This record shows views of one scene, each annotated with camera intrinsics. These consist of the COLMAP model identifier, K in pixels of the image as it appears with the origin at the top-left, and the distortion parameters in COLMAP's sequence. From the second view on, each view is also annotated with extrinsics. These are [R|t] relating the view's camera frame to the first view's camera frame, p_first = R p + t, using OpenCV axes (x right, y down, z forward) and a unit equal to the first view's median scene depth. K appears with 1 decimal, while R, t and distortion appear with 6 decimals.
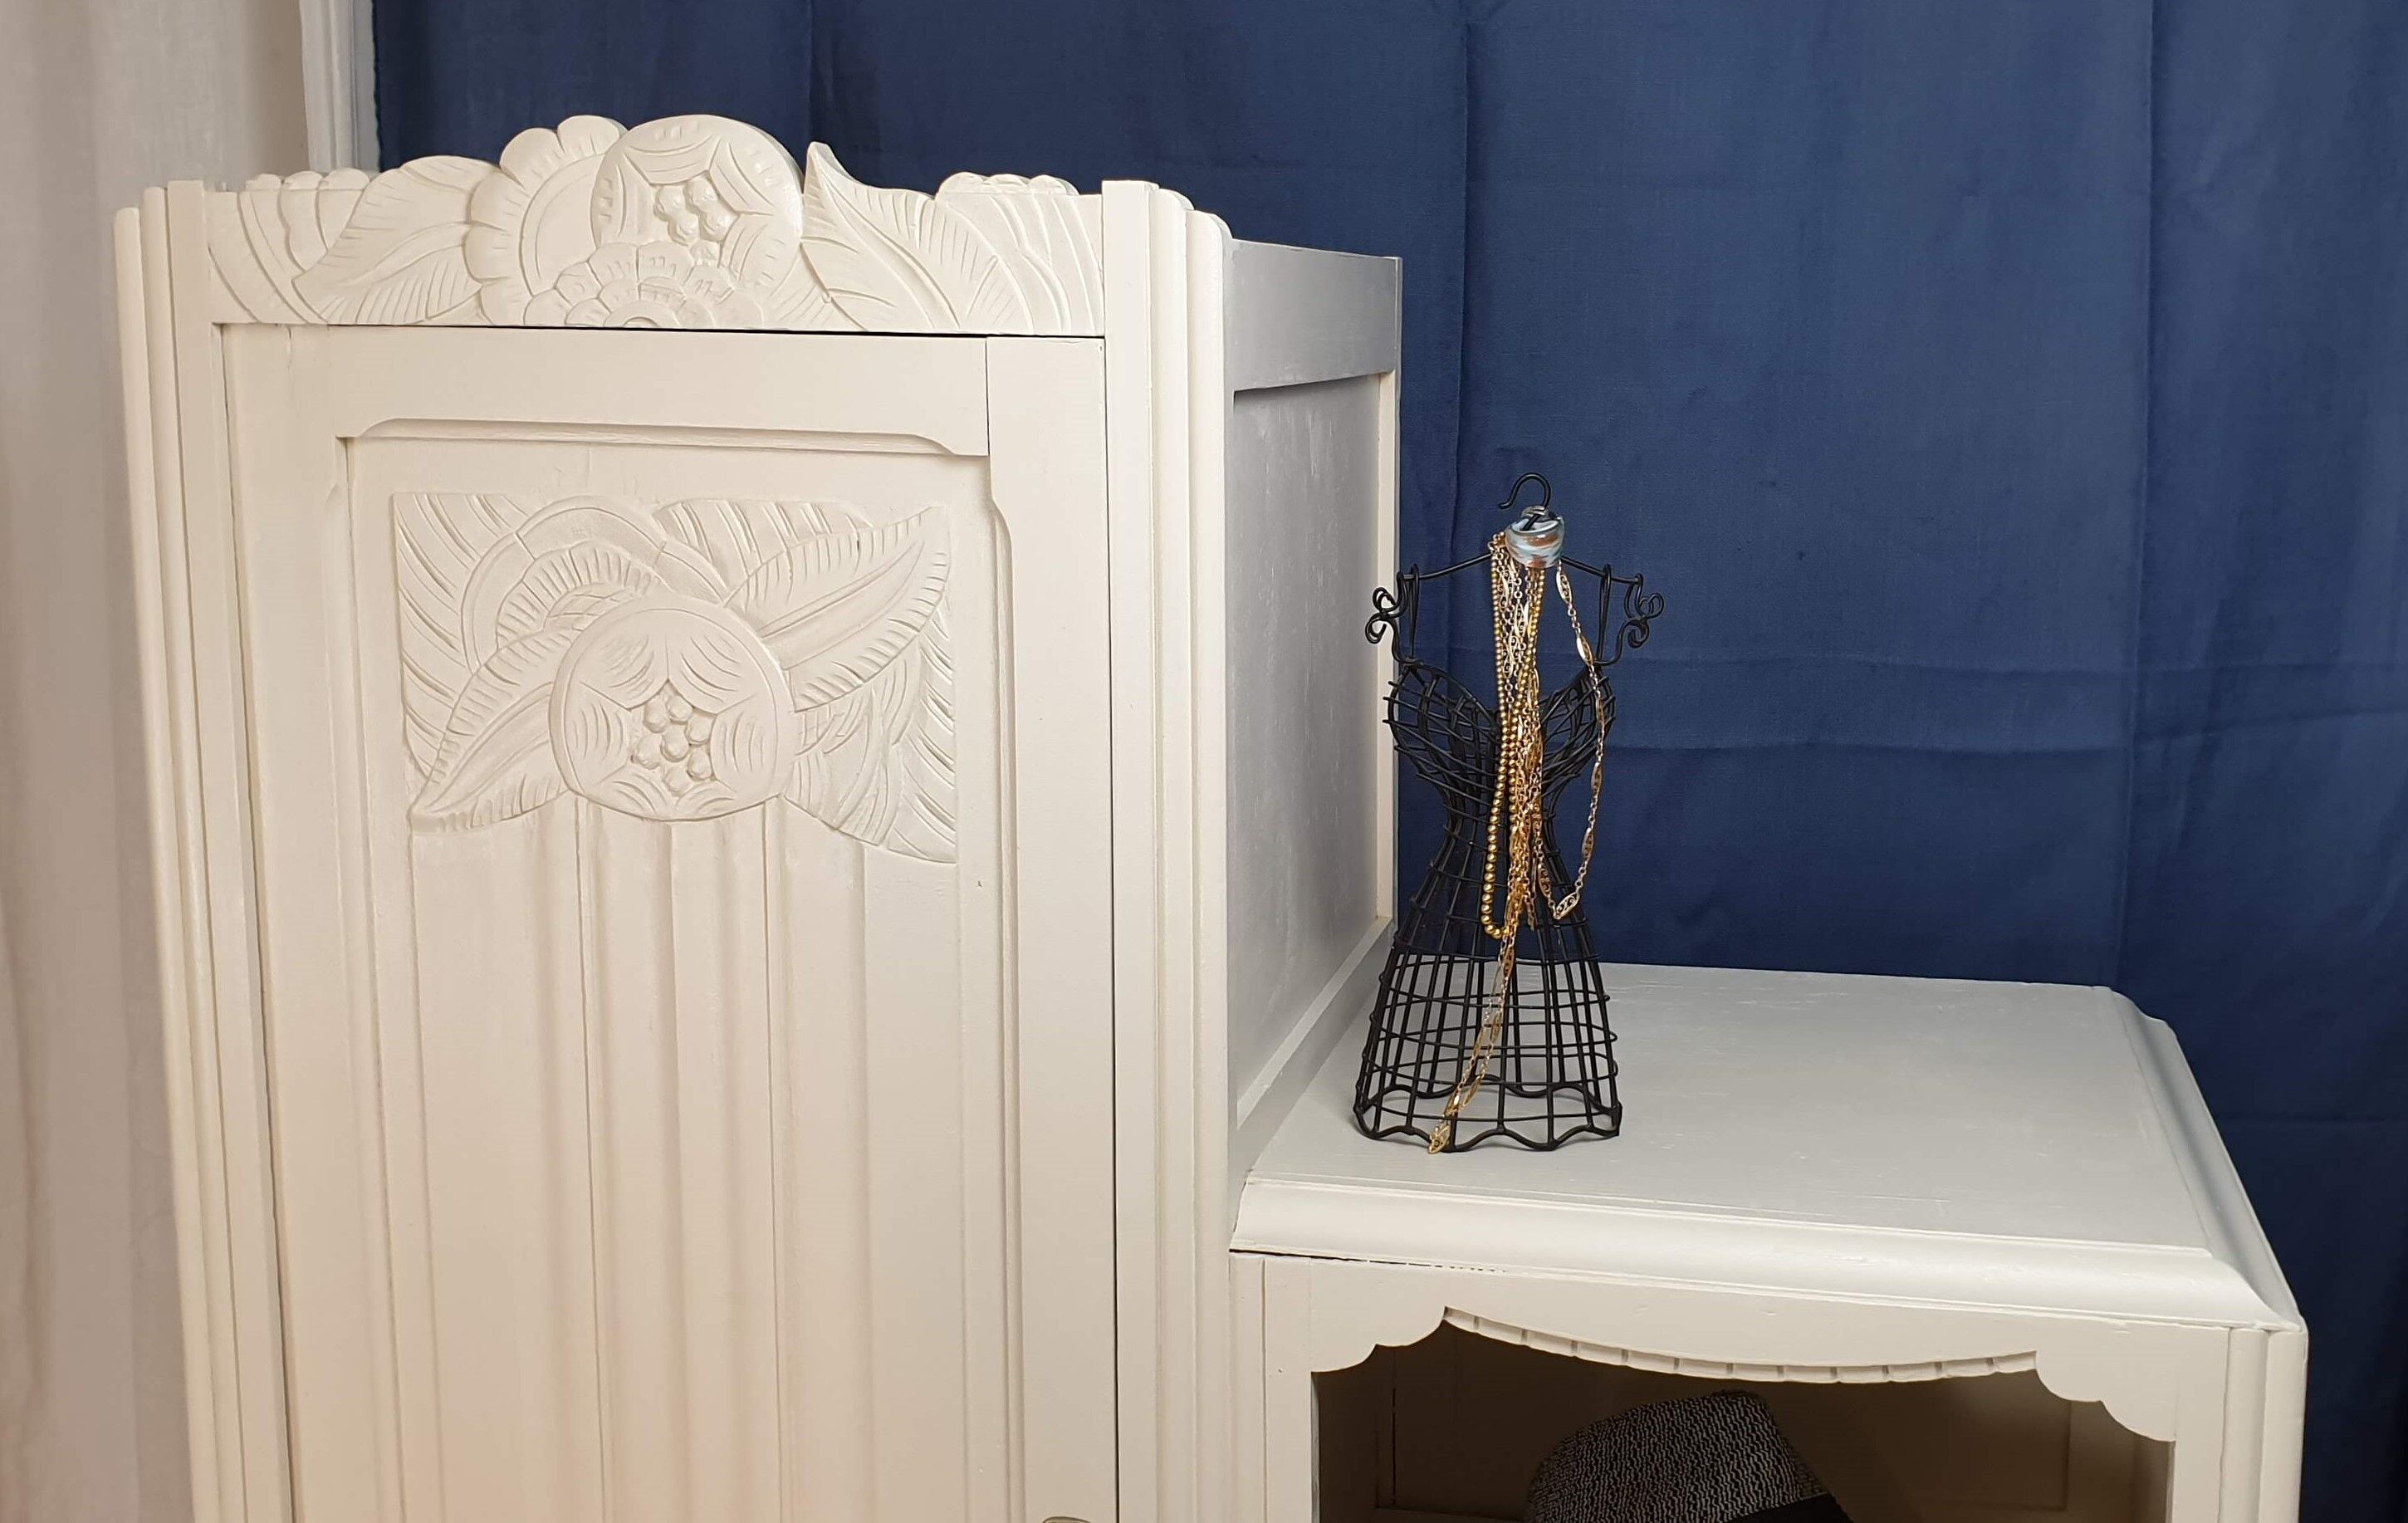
lens RADIAL K [[2698.1, 0, 1245.2], [0, 2698.1, 790.1], [0, 0, 1]] dist [0.035461, 0.000000]
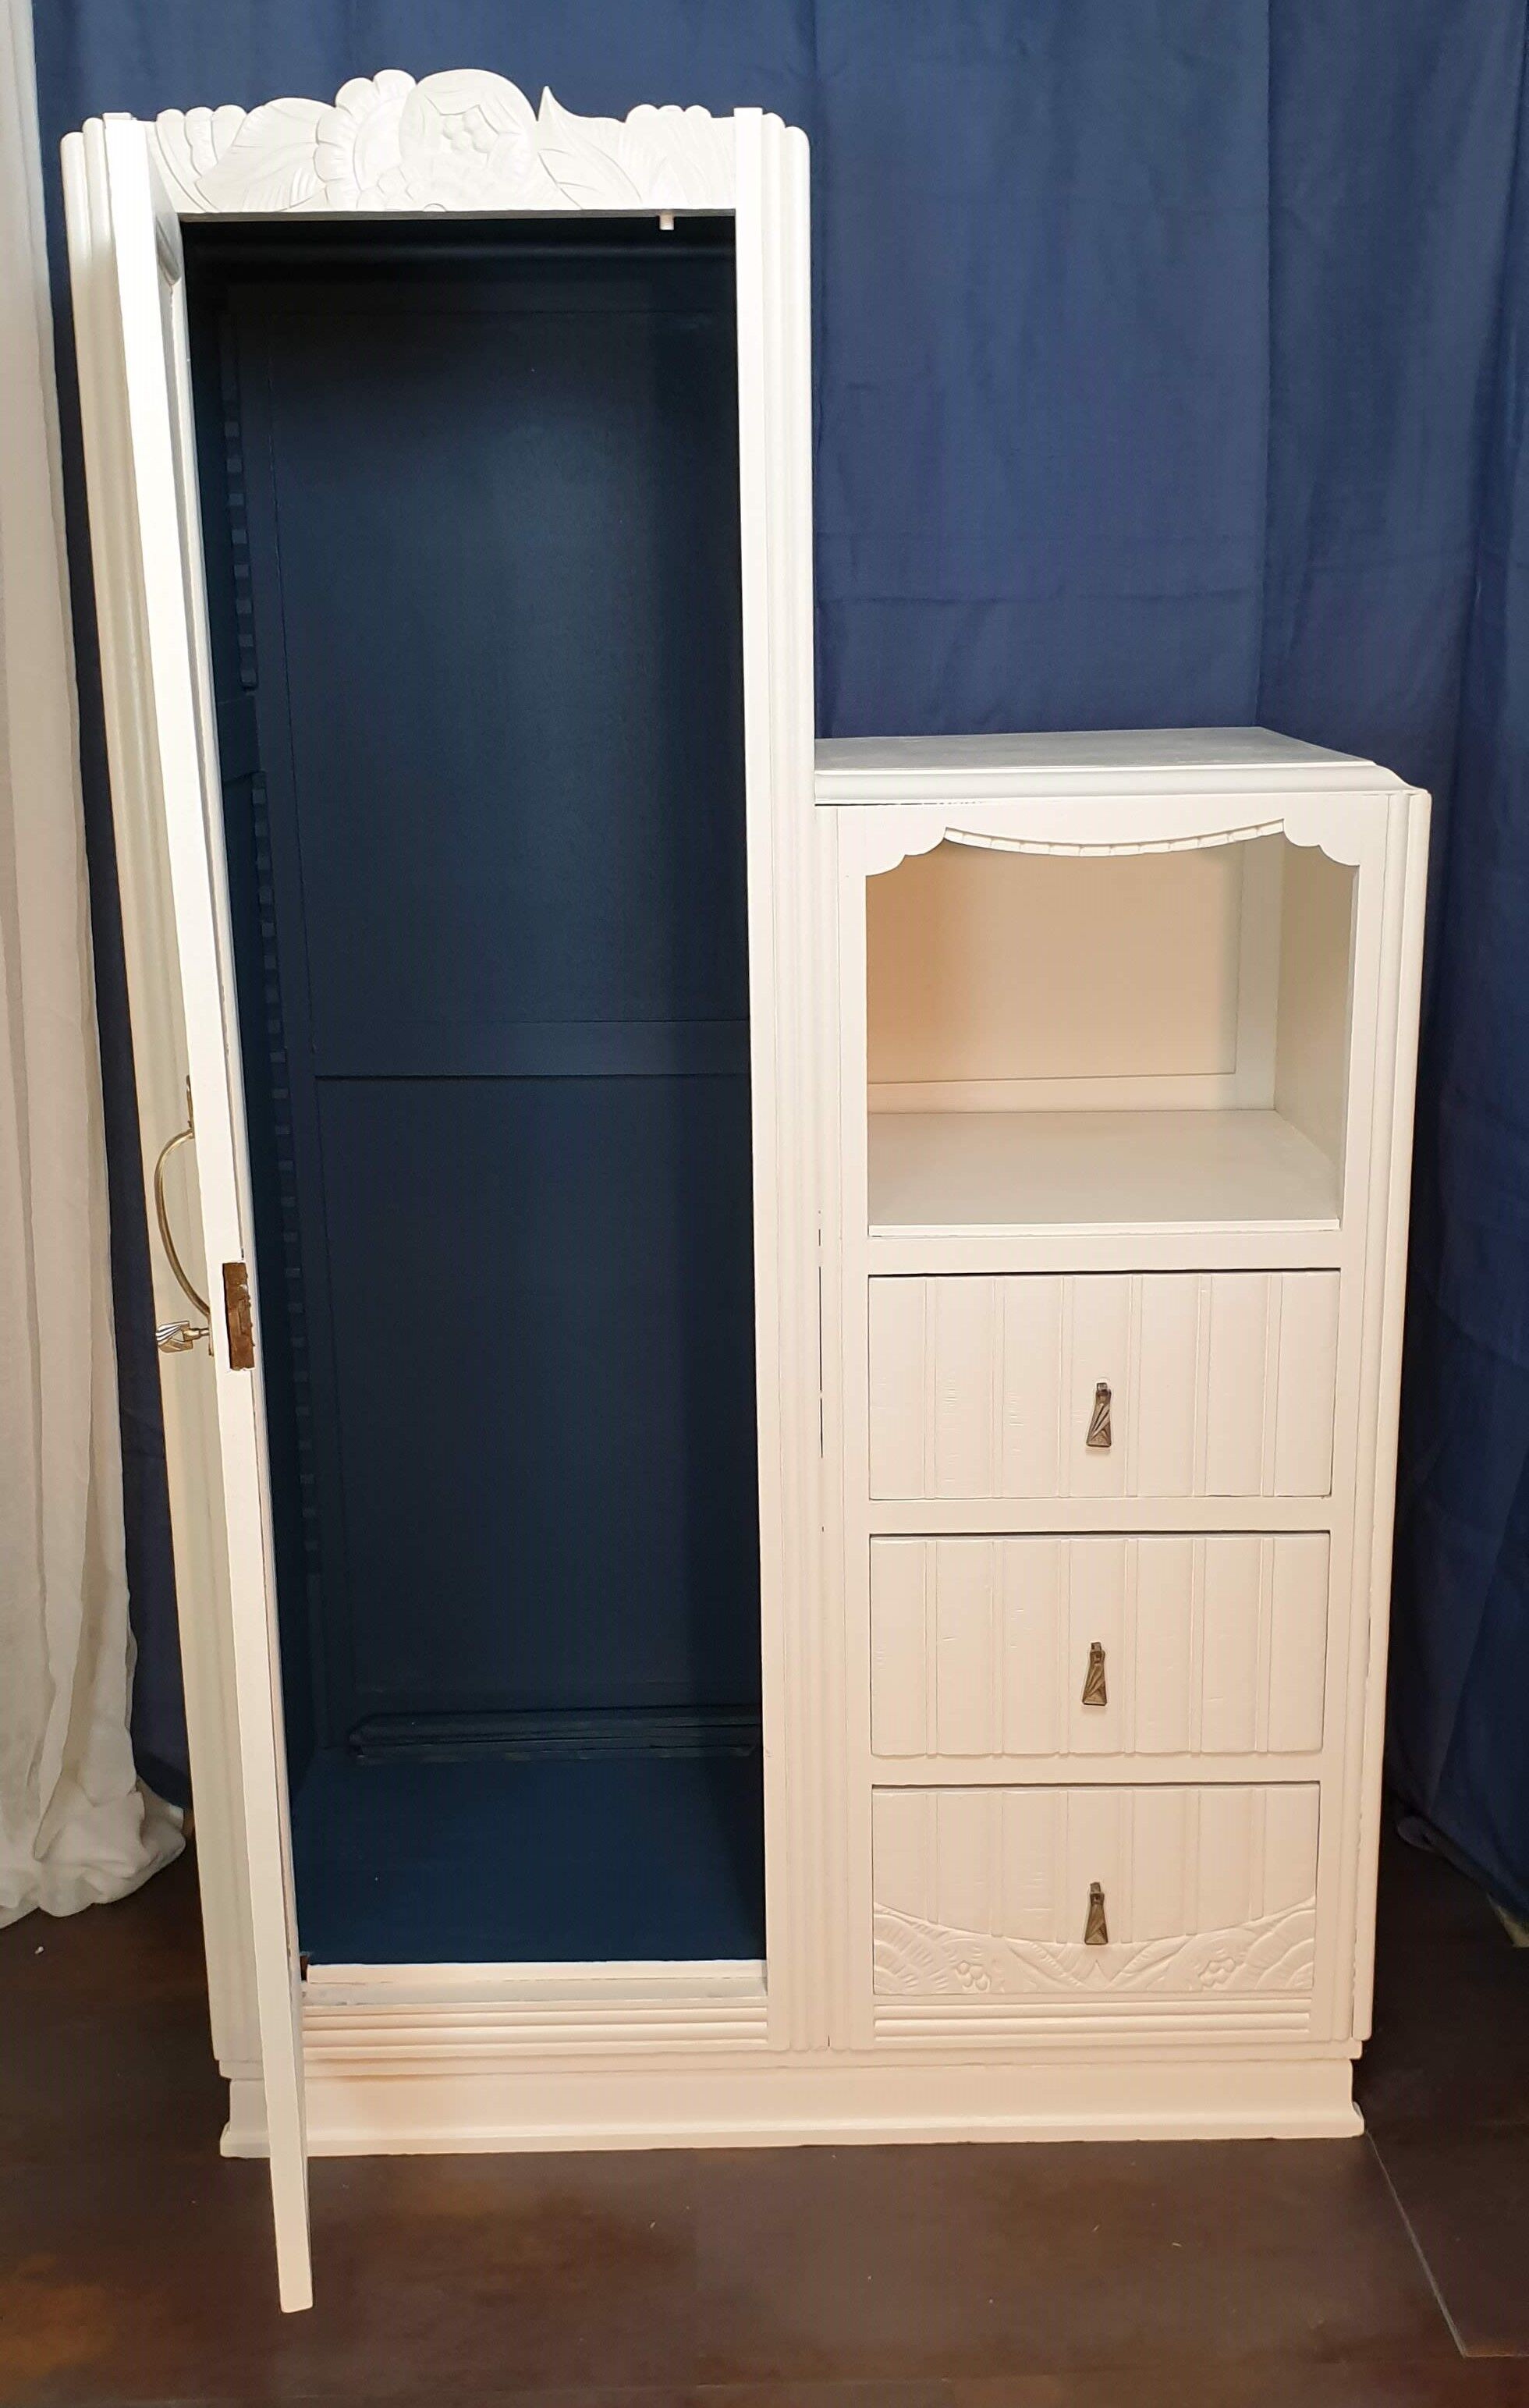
lens RADIAL K [[2508.1, 0, 752.2], [0, 2508.1, 1308.9], [0, 0, 1]] dist [0.021808, 0.000000]
pose [[0.978834, -0.071713, 0.191678, -0.362339], [0.052351, 0.993173, 0.104239, 0.317327], [-0.197845, -0.091998, 0.975907, -0.526207]]
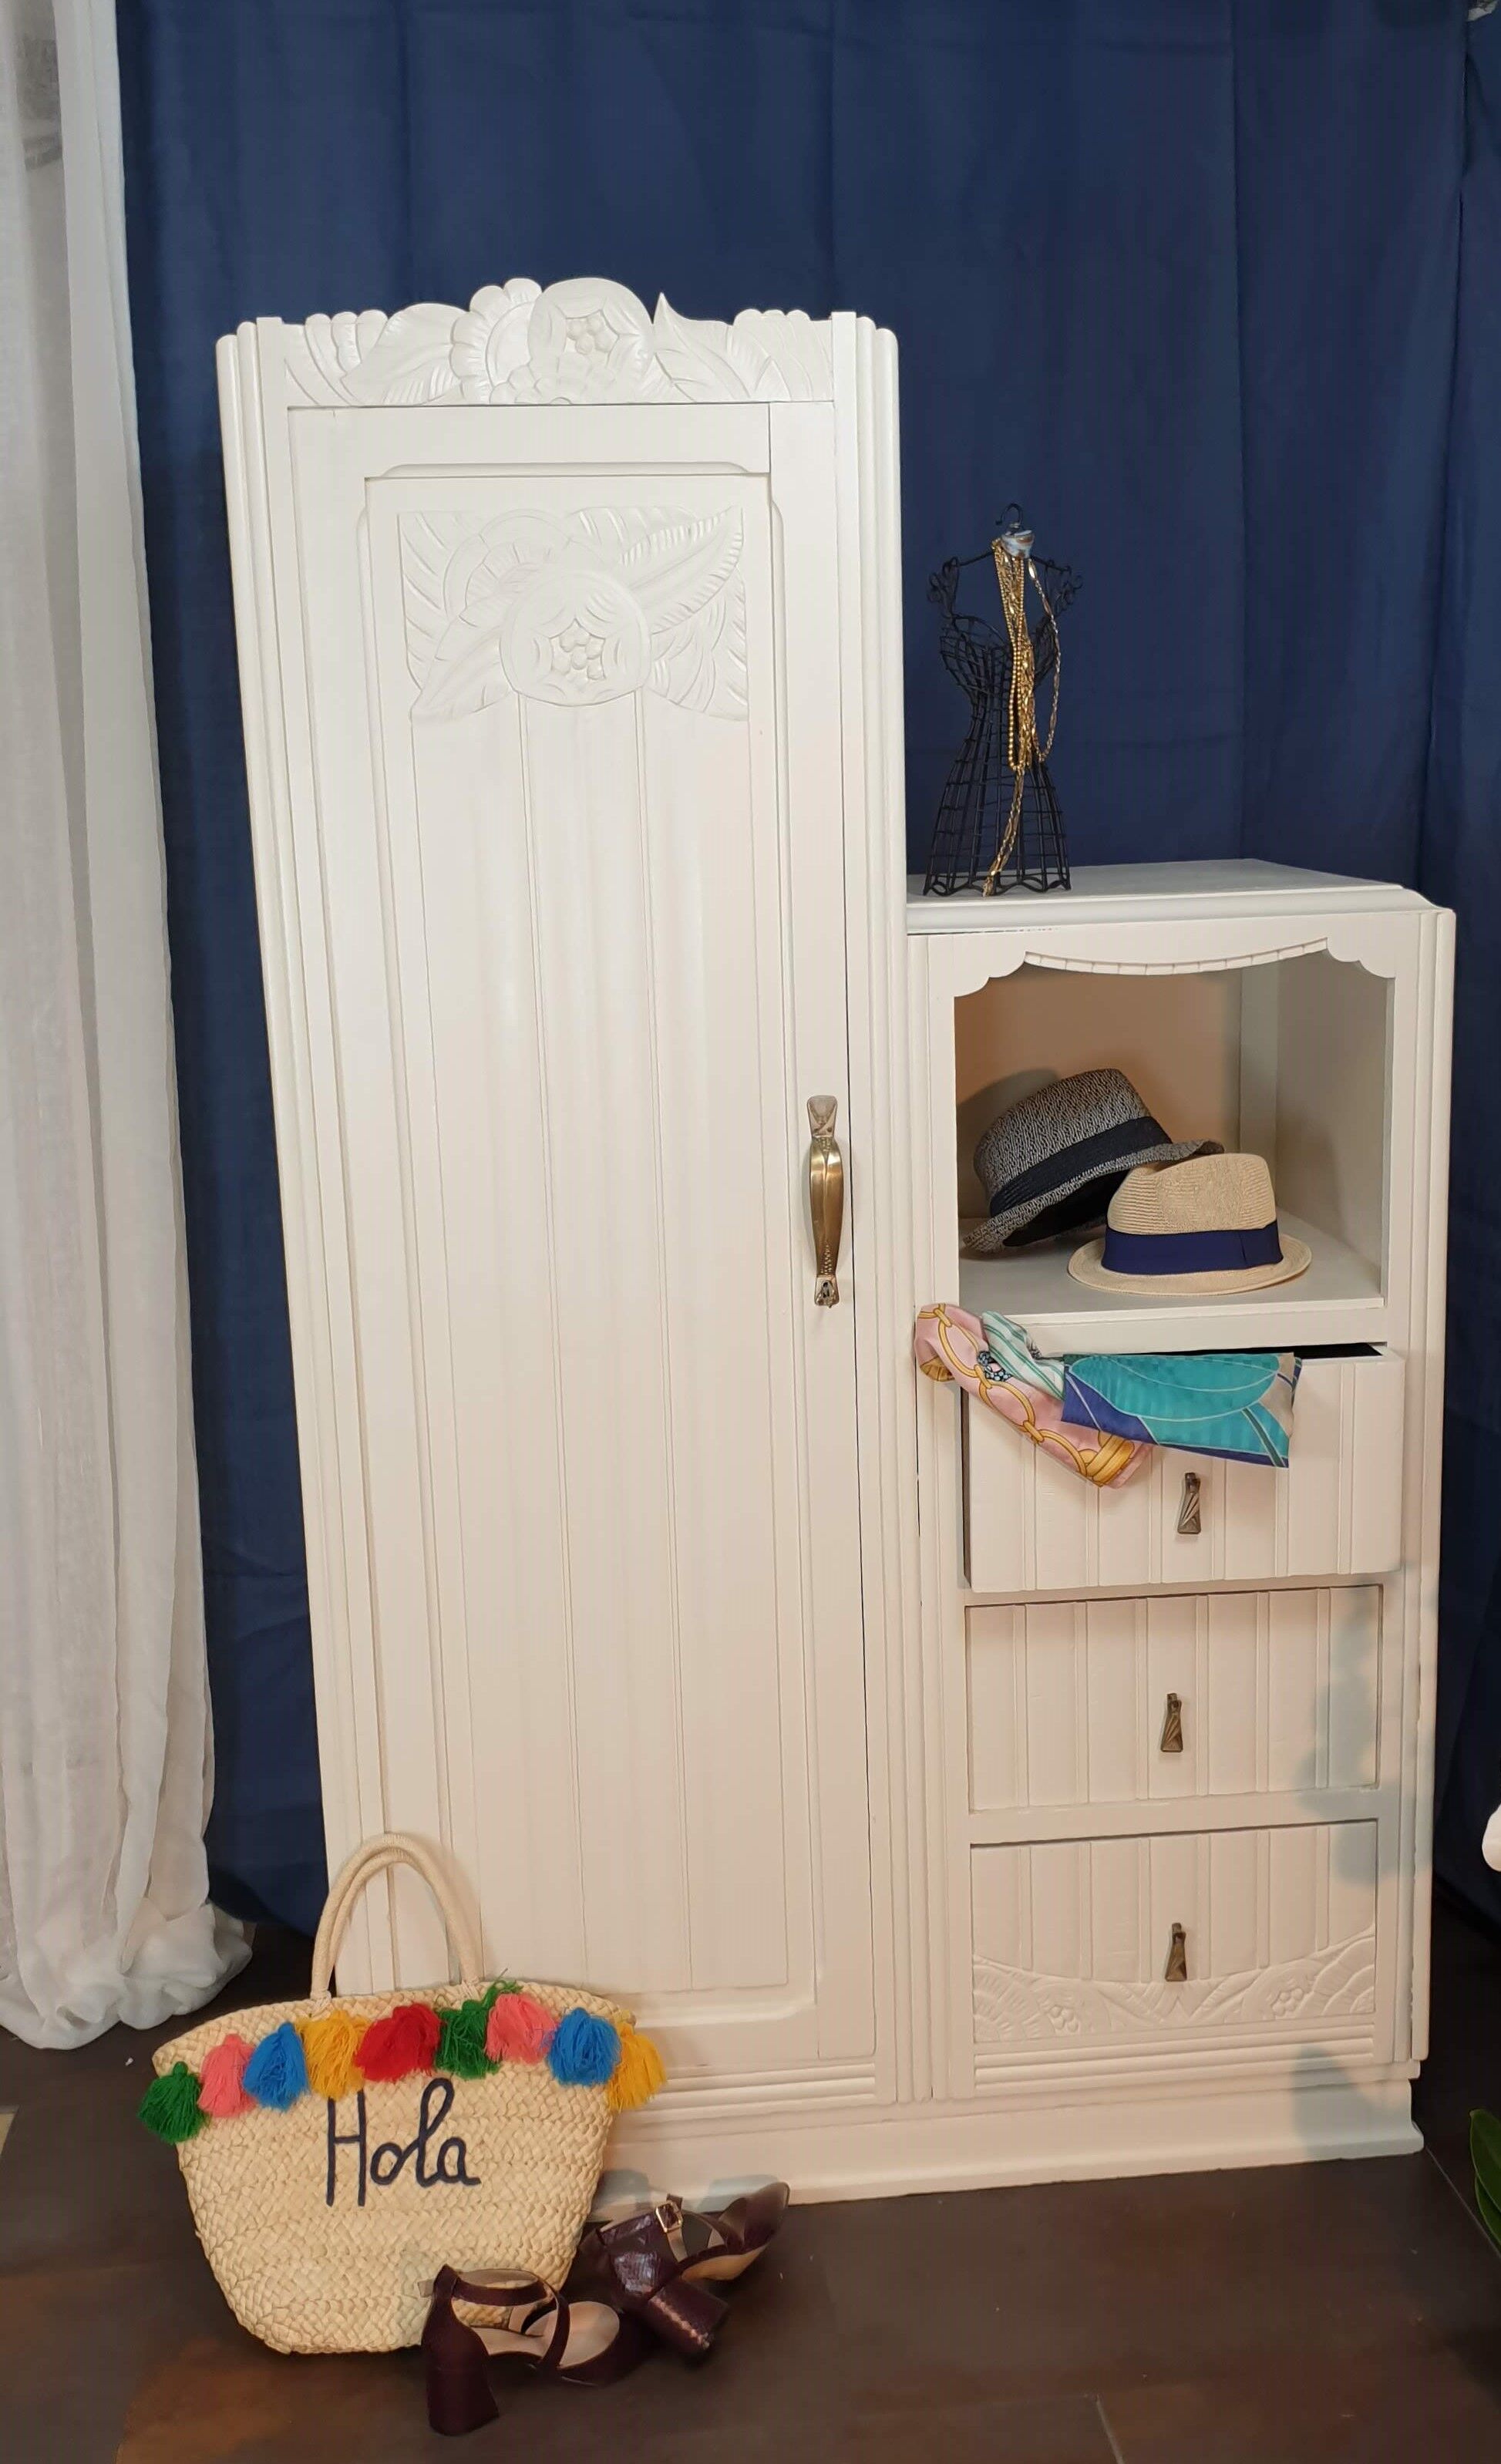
lens RADIAL K [[2463.2, 0, 776.1], [0, 2463.2, 1327.2], [0, 0, 1]] dist [0.038254, 0.000000]
pose [[0.955519, -0.097639, 0.278299, -0.579623], [0.083171, 0.994519, 0.063358, 0.322935], [-0.282960, -0.037394, 0.958402, -0.575515]]
